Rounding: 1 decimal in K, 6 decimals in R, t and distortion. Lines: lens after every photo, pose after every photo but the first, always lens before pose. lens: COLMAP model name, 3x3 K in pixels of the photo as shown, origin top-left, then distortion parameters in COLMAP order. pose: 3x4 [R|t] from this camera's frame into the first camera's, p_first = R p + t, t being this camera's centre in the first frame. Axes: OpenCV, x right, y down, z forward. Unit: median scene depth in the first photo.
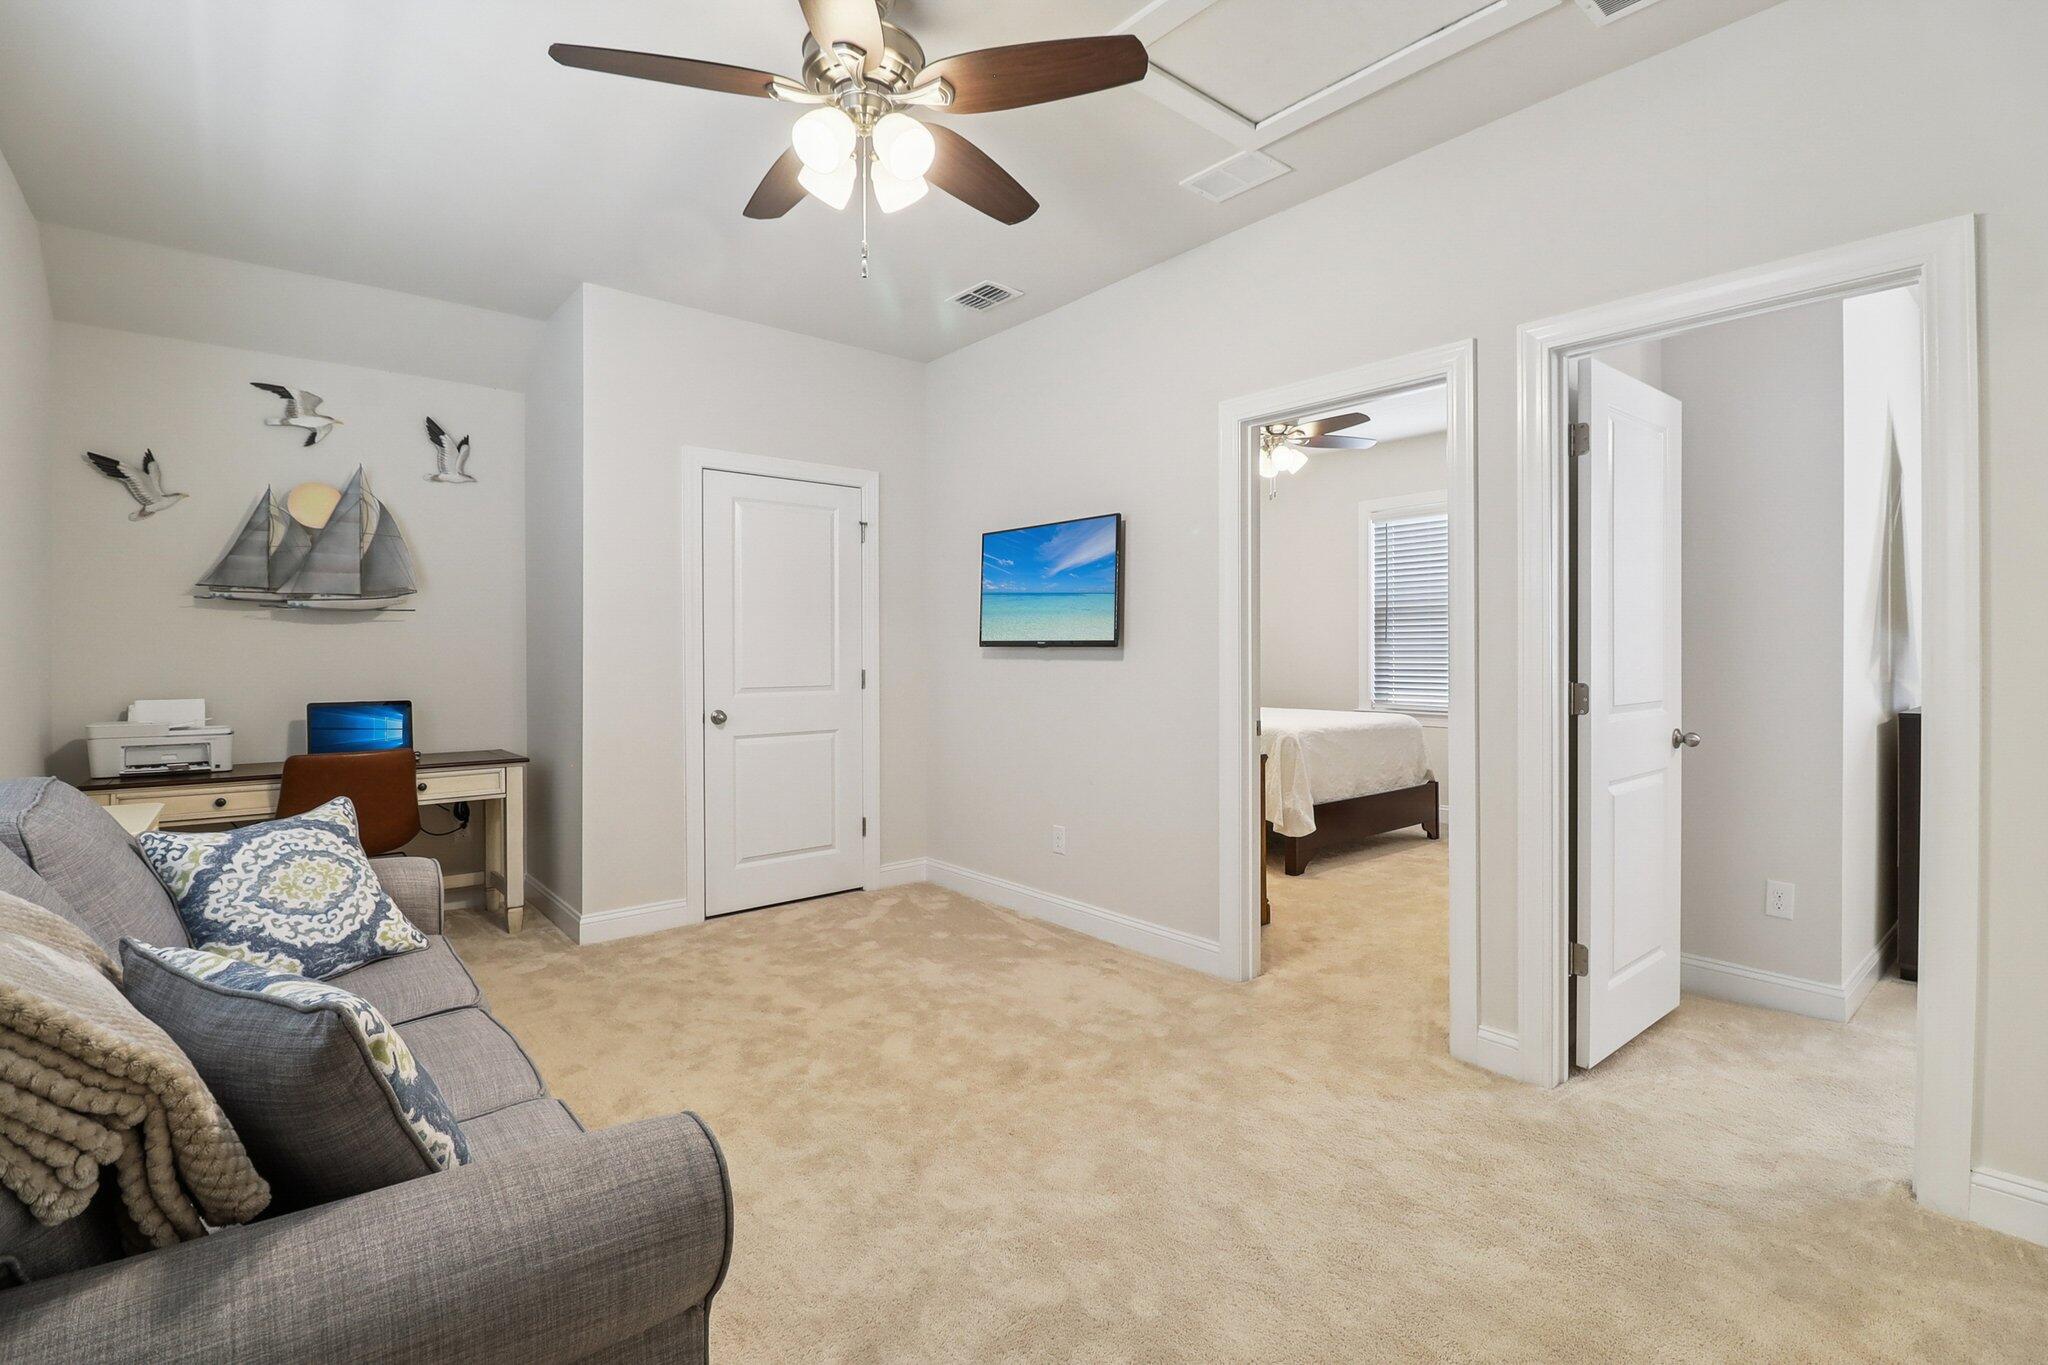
lens RADIAL K [[954.6, 0, 1031.6], [0, 954.6, 650.4], [0, 0, 1]] dist [-0.001613, -0.012043]
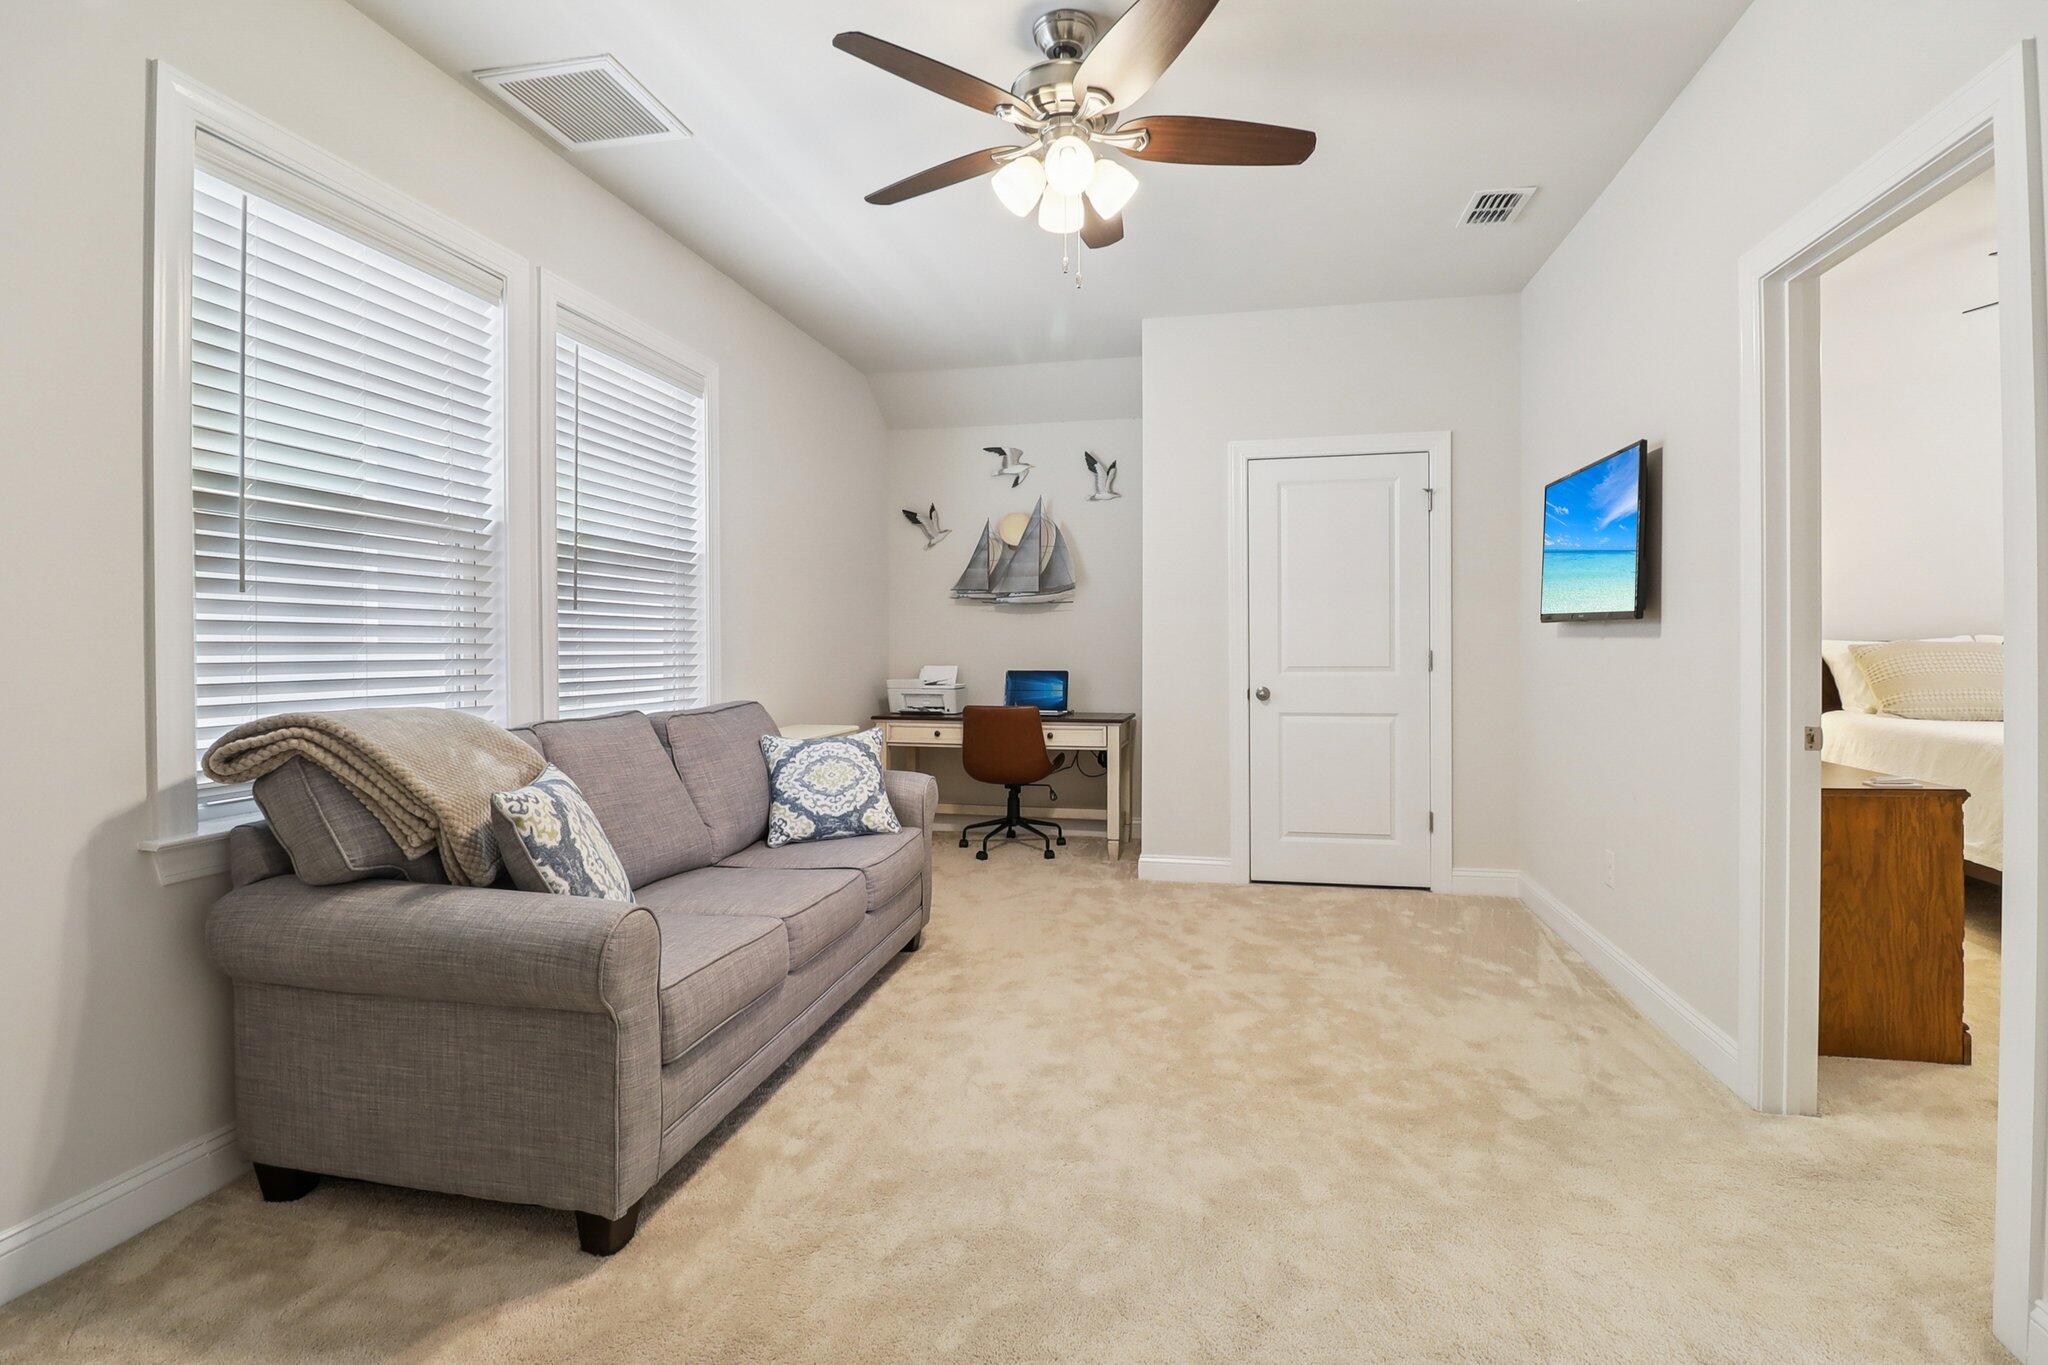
lens RADIAL K [[925.3, 0, 952.7], [0, 925.3, 638.1], [0, 0, 1]] dist [0.001394, -0.010515]
pose [[0.602858, -0.002655, -0.797844, 0.341958], [0.004119, 0.999991, -0.000215, 0.009027], [0.797838, -0.003157, 0.602864, 0.133848]]
